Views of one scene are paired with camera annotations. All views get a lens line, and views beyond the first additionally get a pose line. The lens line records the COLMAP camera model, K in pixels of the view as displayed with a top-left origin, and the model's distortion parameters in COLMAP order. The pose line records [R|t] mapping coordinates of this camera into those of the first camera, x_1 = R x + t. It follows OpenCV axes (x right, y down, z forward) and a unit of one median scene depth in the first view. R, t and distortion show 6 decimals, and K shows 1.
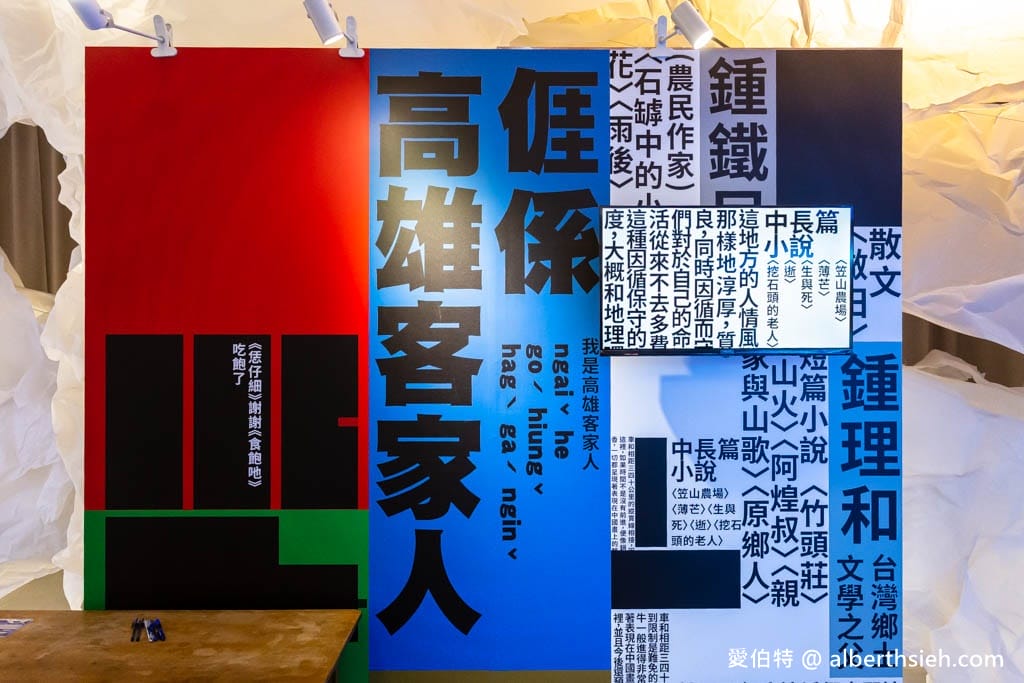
lens RADIAL K [[707.4, 0, 512.5], [0, 707.4, 338.6], [0, 0, 1]] dist [-0.003576, -0.000339]
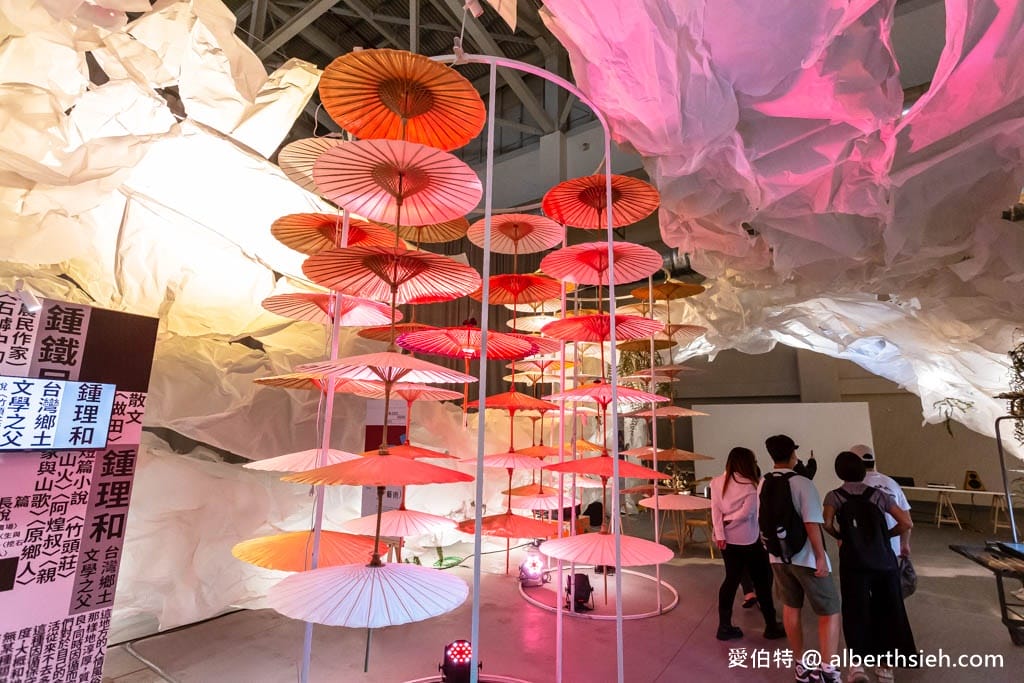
lens RADIAL K [[485.9, 0, 517.1], [0, 485.9, 339.2], [0, 0, 1]] dist [0.005656, -0.000845]
pose [[0.565880, 0.167555, 0.807282, -0.080559], [-0.011049, 0.980586, -0.195779, -0.032544], [-0.824413, 0.101868, 0.556745, -0.901445]]
